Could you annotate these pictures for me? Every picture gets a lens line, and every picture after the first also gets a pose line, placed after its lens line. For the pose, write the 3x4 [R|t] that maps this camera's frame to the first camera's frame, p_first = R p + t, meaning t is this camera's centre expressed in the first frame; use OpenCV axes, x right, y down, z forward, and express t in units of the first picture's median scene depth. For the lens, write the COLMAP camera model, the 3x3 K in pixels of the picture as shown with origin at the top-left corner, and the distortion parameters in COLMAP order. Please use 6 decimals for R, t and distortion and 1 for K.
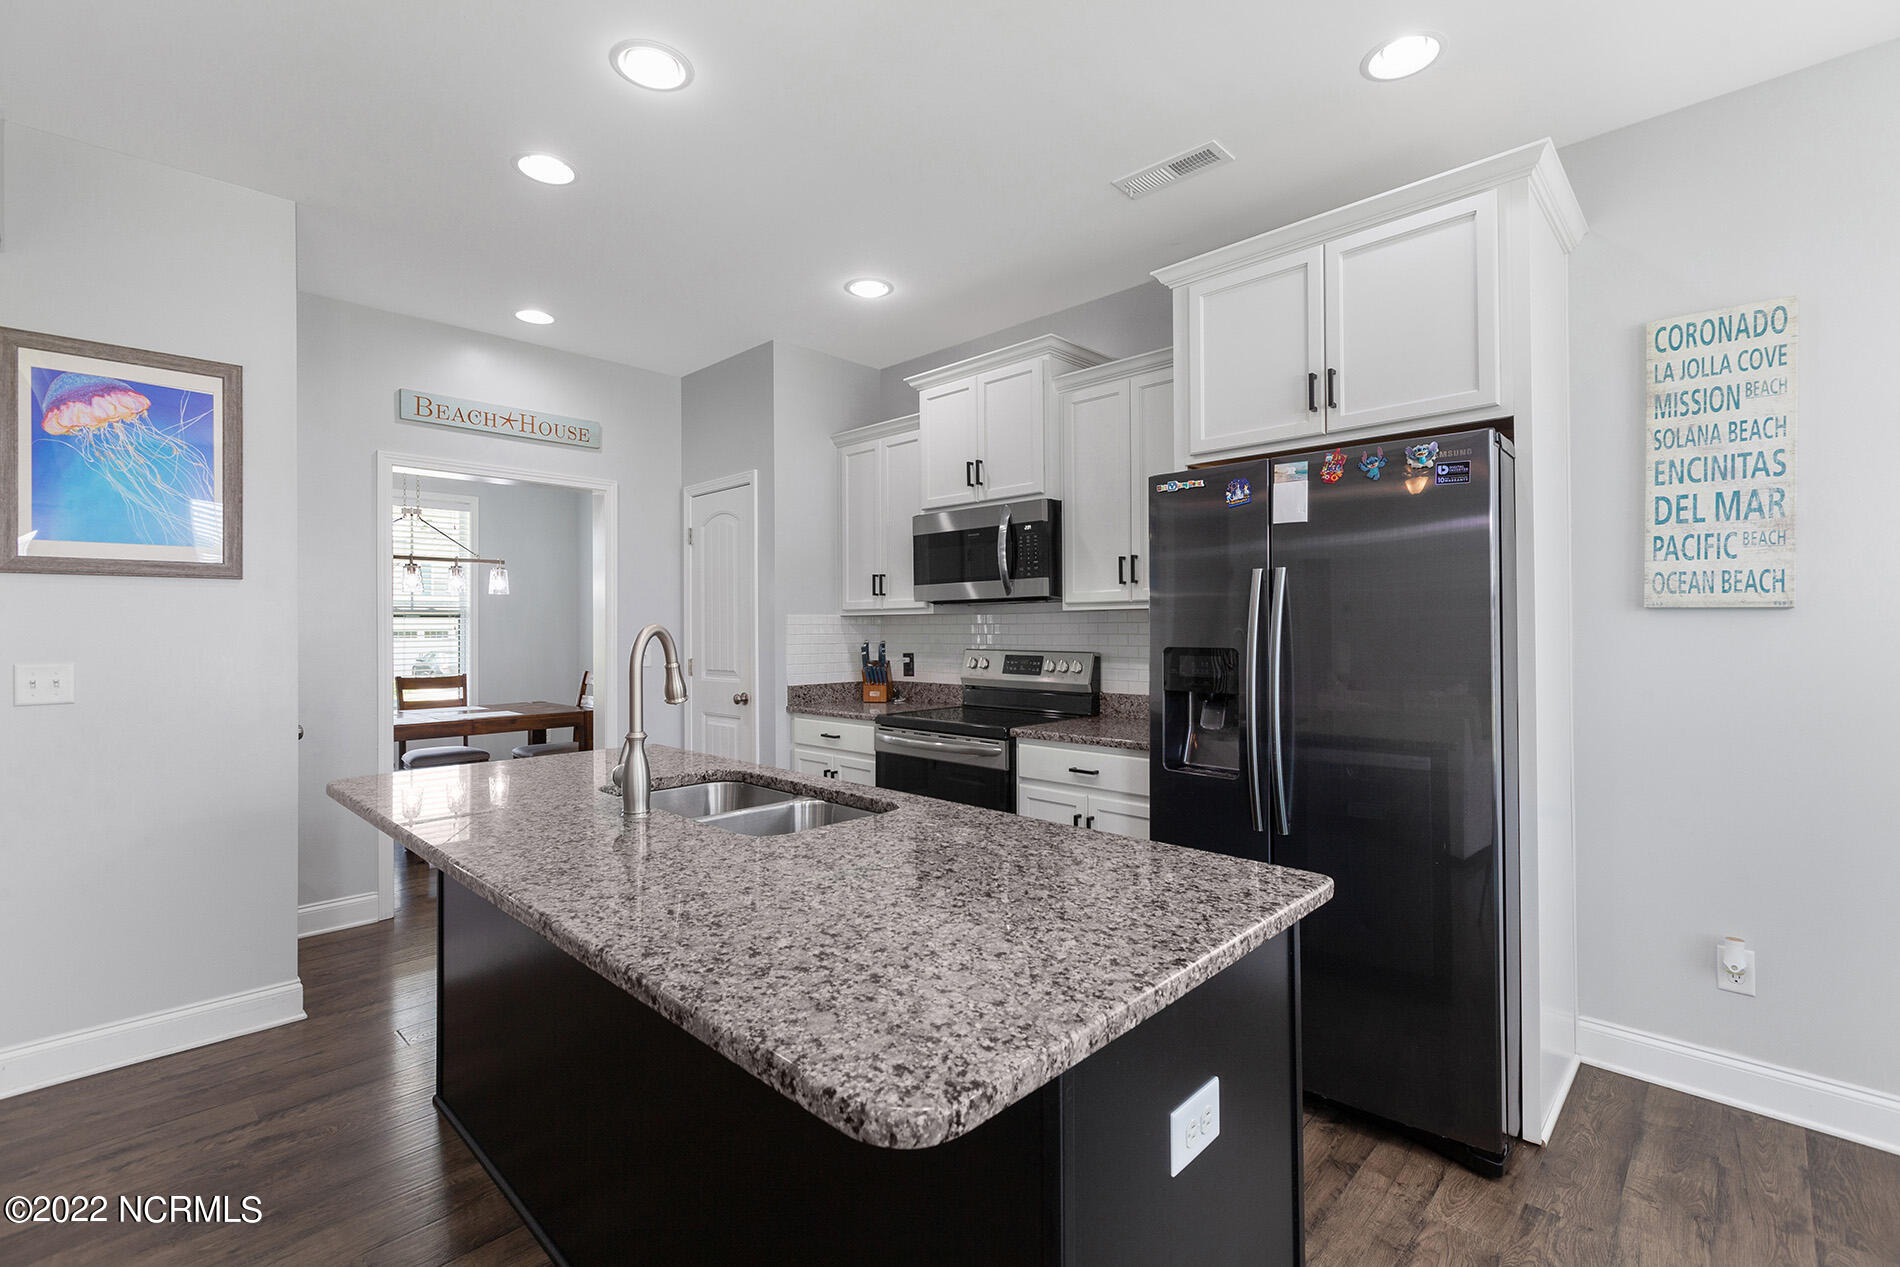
lens RADIAL K [[863.0, 0, 954.1], [0, 863.0, 621.6], [0, 0, 1]] dist [0.015732, -0.001992]
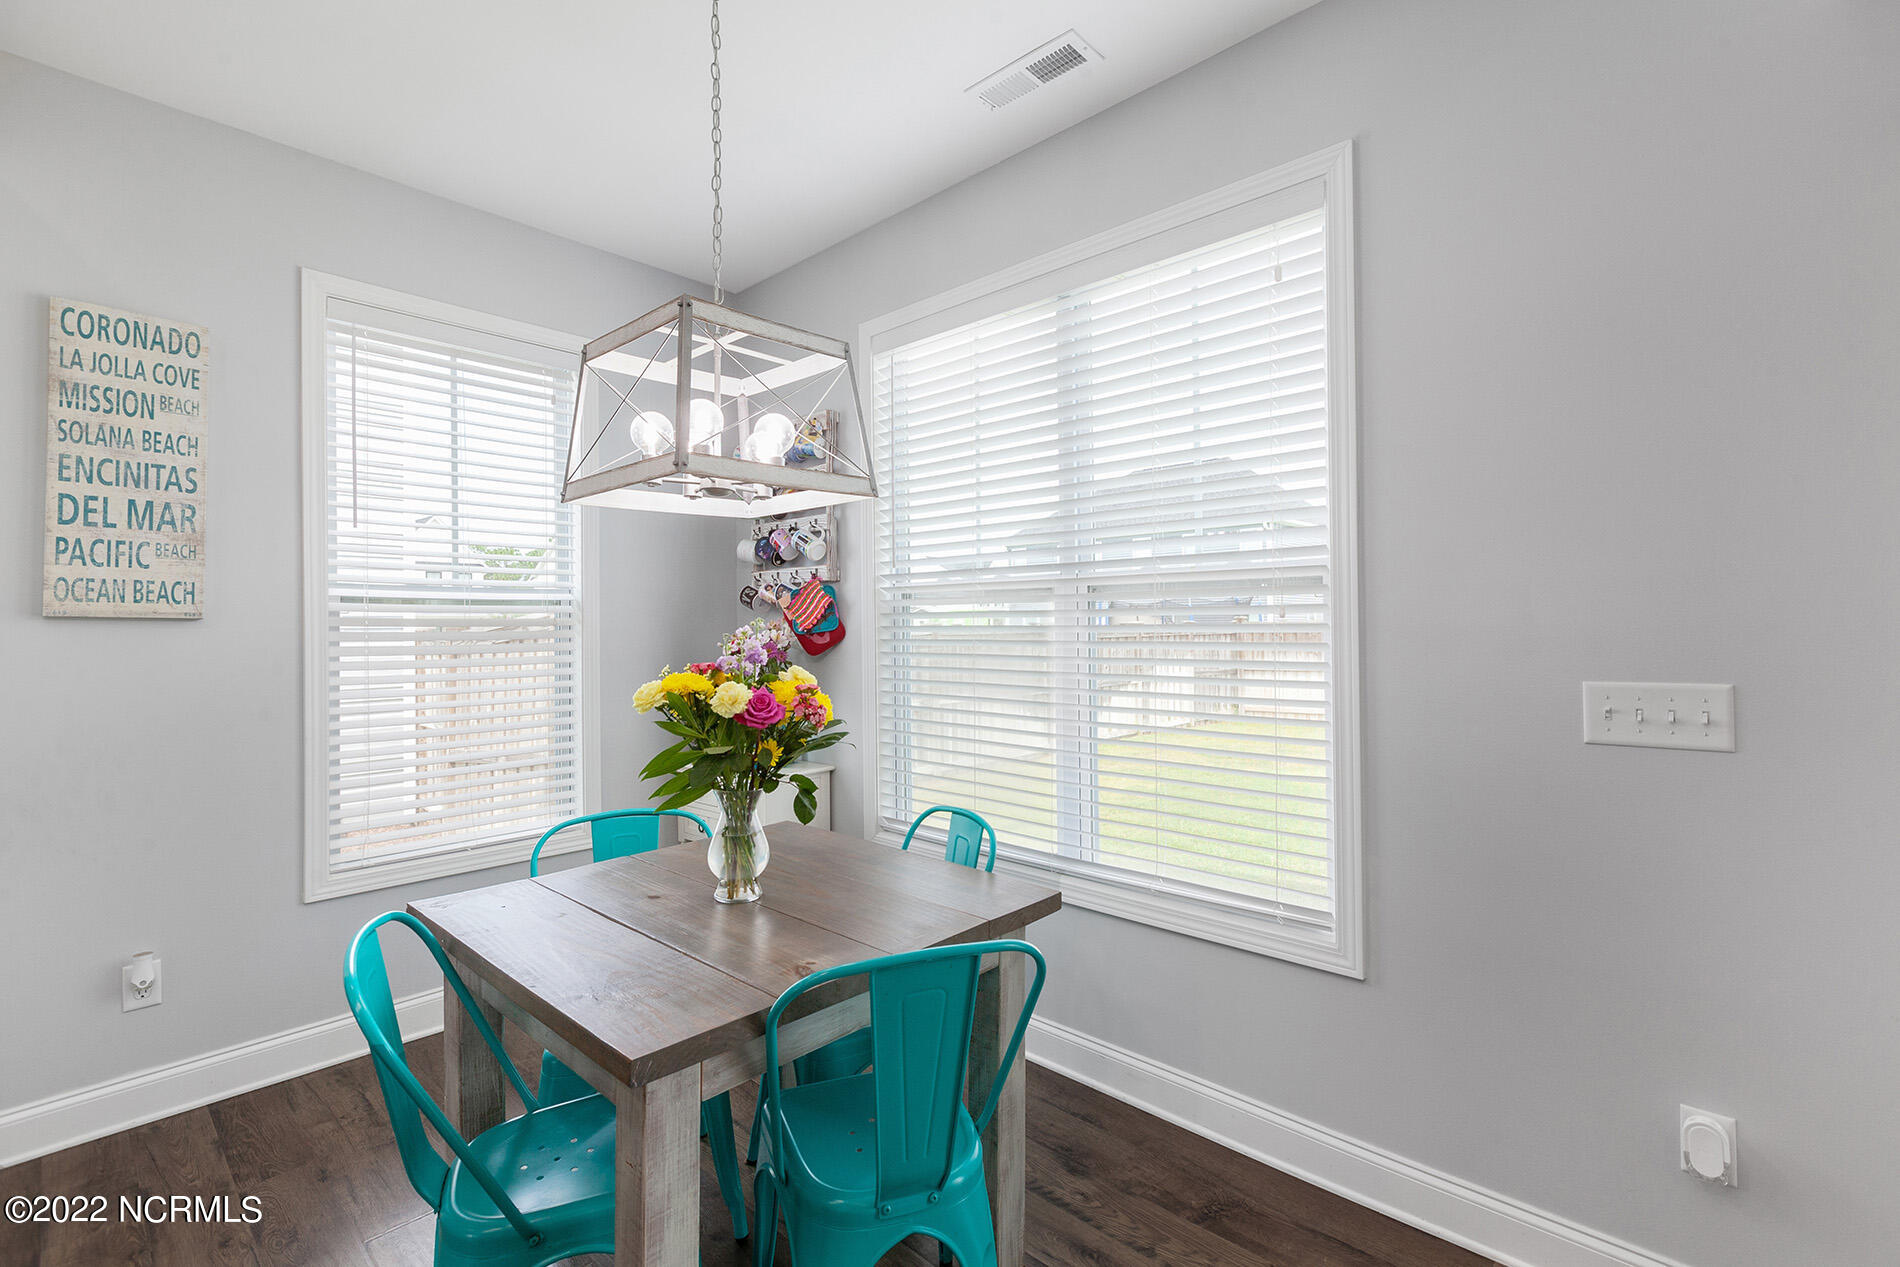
lens RADIAL K [[863.0, 0, 941.0], [0, 863.0, 620.8], [0, 0, 1]] dist [0.015732, -0.001992]
pose [[-0.003247, 0.011939, 0.999923, -0.100075], [0.001498, 0.999928, -0.011935, 0.000135], [-0.999994, 0.001459, -0.003265, 0.100173]]
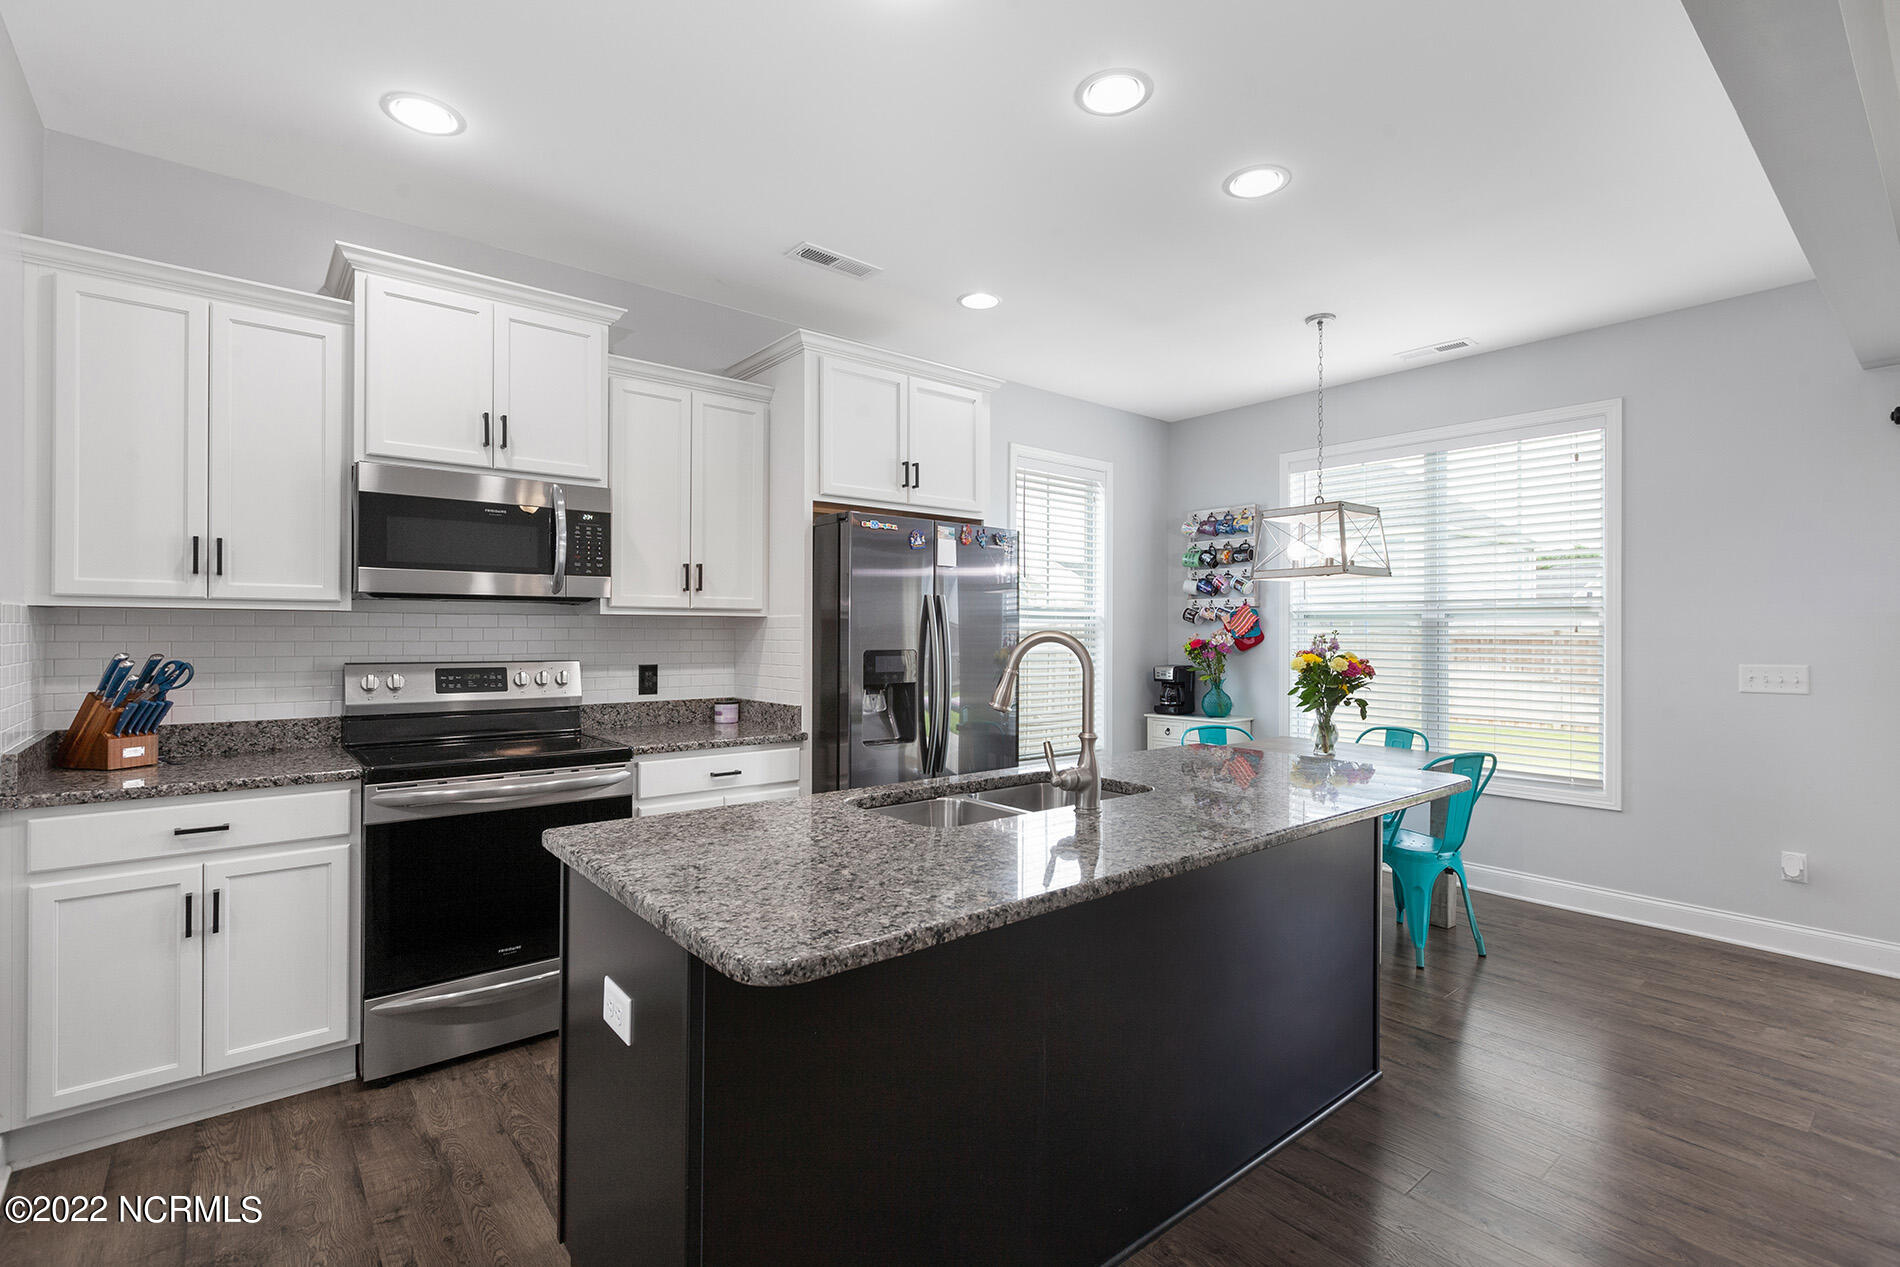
lens RADIAL K [[863.0, 0, 964.9], [0, 863.0, 633.7], [0, 0, 1]] dist [0.015732, -0.001992]
pose [[0.101561, 0.003383, 0.994824, -1.417422], [-0.012552, 0.999919, -0.002119, 0.009426], [-0.994750, -0.012271, 0.101596, 1.028979]]
